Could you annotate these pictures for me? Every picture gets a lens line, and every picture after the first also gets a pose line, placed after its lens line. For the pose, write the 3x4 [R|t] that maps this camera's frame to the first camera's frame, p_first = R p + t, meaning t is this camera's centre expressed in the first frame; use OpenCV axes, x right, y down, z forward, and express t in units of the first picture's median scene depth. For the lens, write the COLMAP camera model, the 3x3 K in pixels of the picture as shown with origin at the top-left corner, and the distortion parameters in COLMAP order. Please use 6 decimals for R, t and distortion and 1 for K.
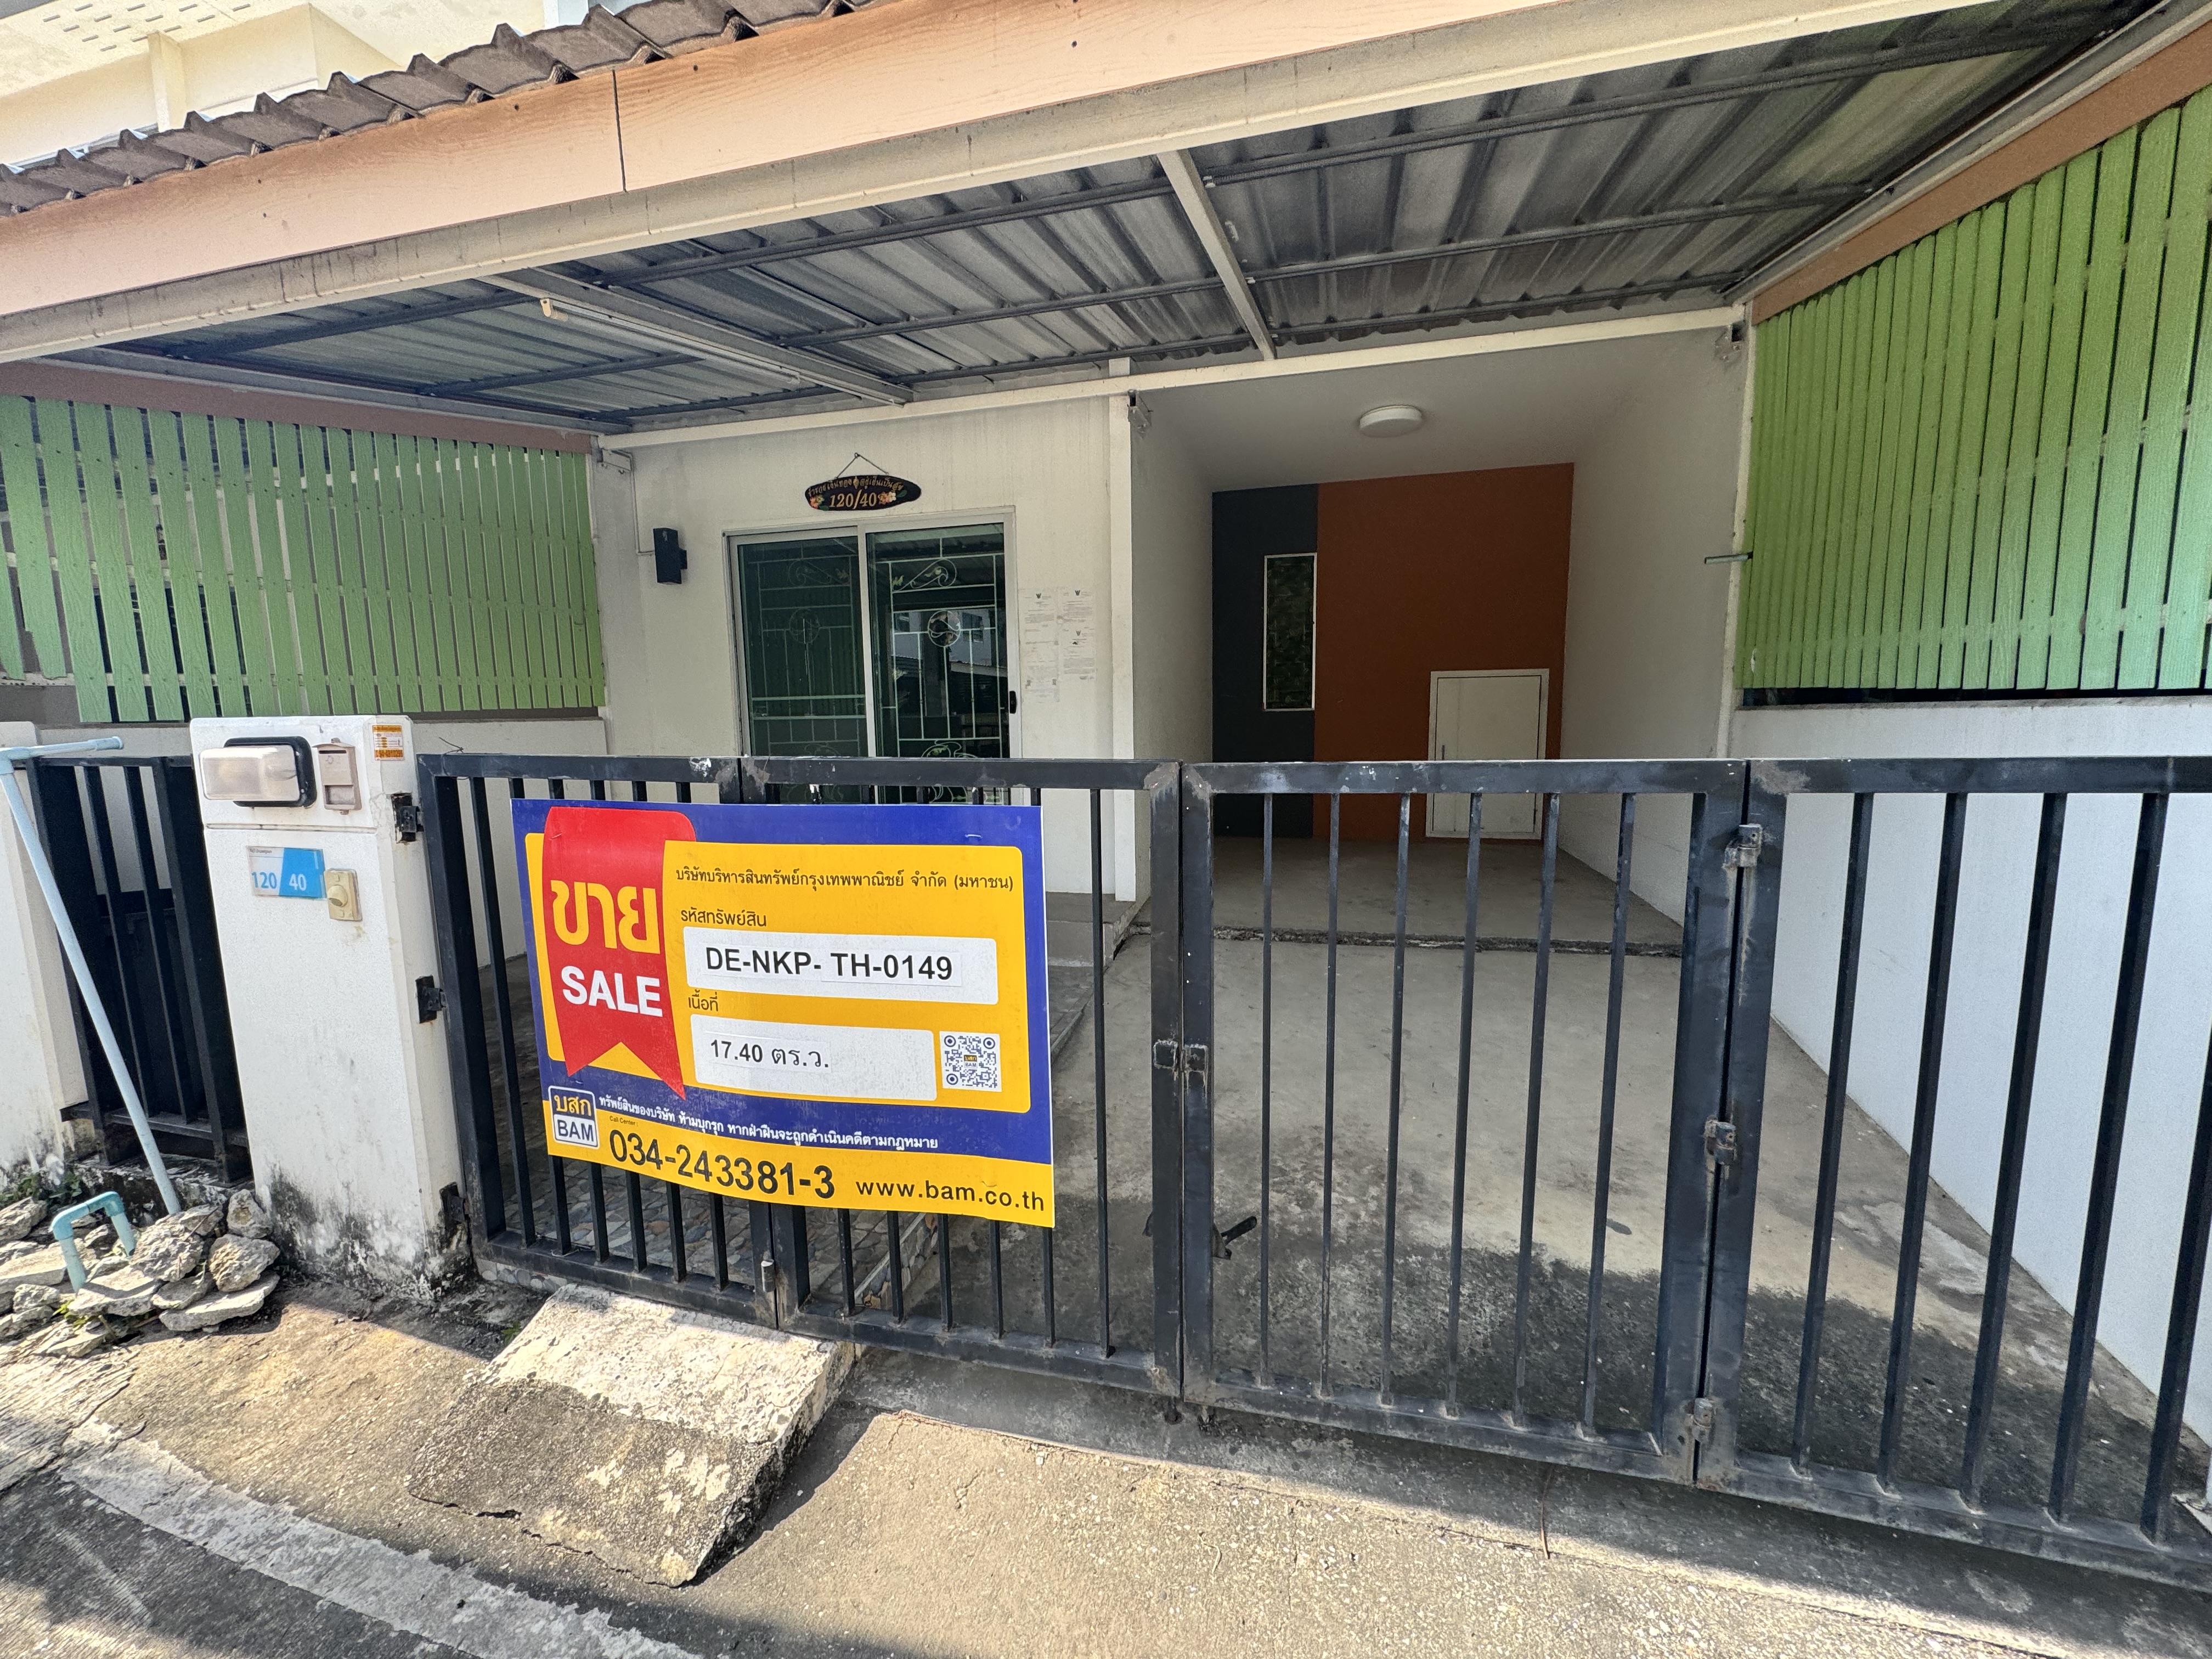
lens RADIAL K [[878.1, 0, 1106.0], [0, 878.1, 829.5], [0, 0, 1]] dist [-0.003616, 0.000256]
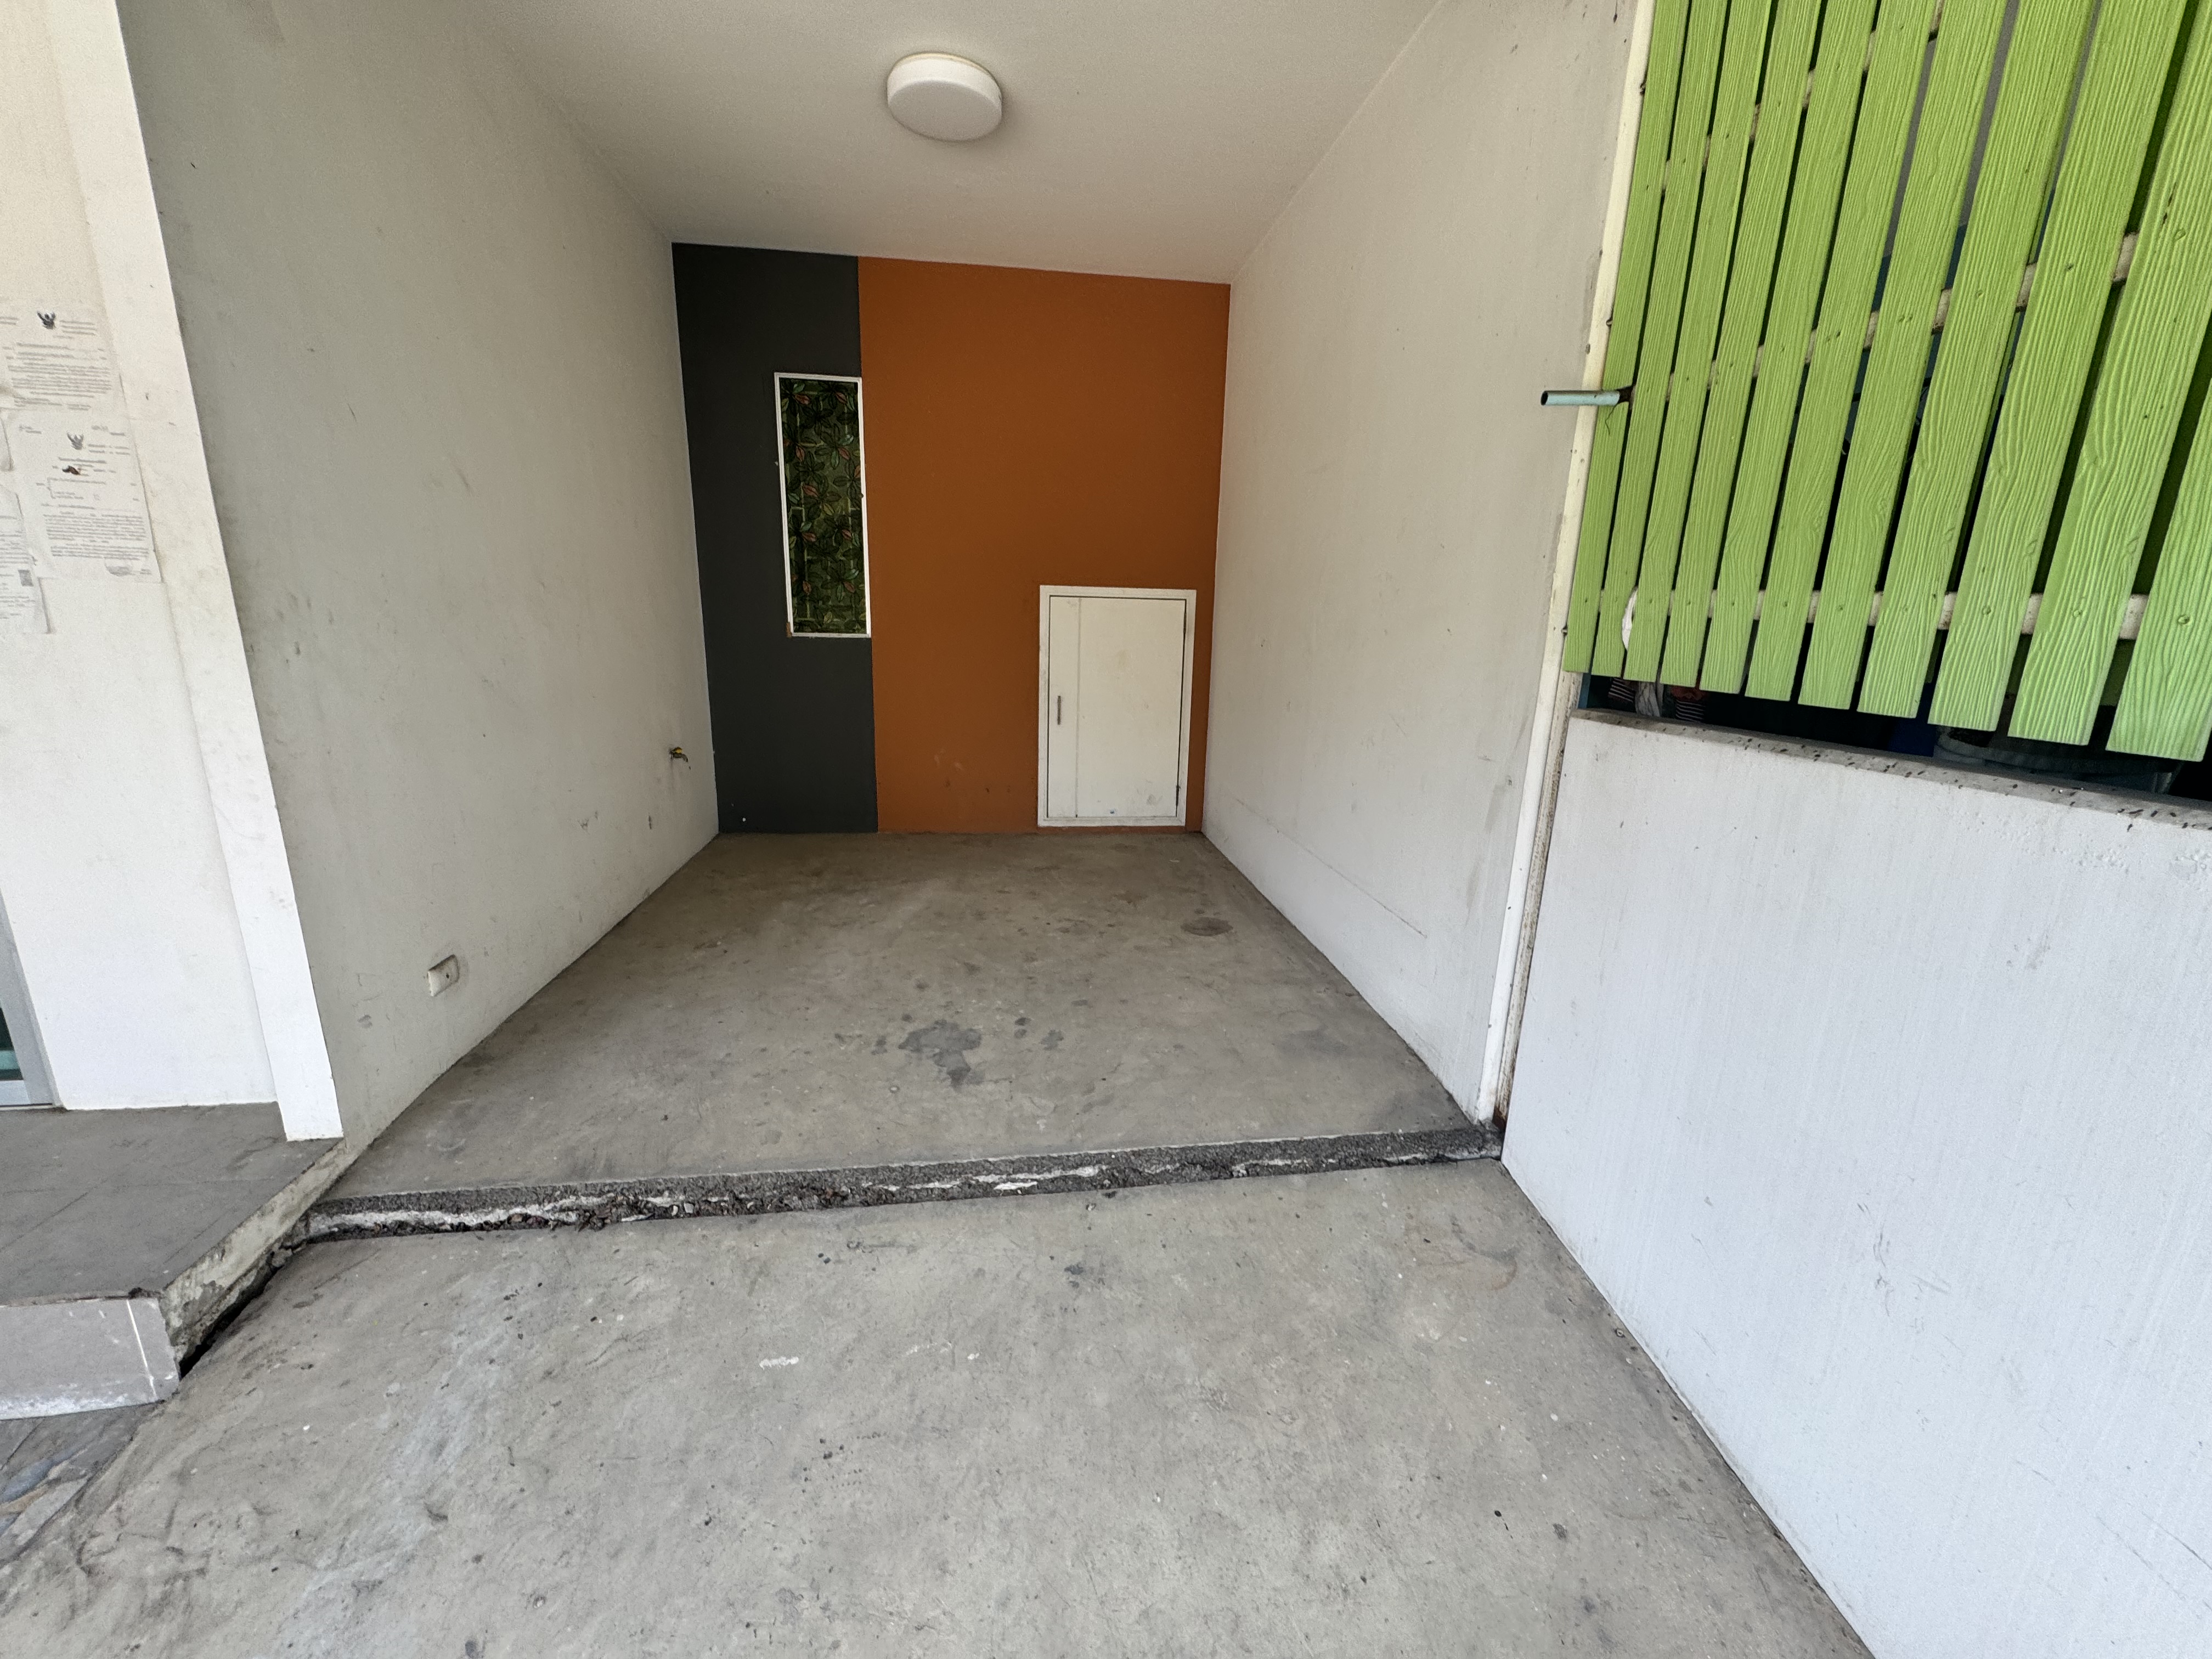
lens RADIAL K [[876.5, 0, 1107.7], [0, 876.5, 824.4], [0, 0, 1]] dist [-0.001443, 0.000167]
pose [[0.920471, -0.055022, 0.386918, 0.516528], [0.012227, 0.993610, 0.112208, -0.254396], [-0.390620, -0.098553, 0.915261, 1.209495]]
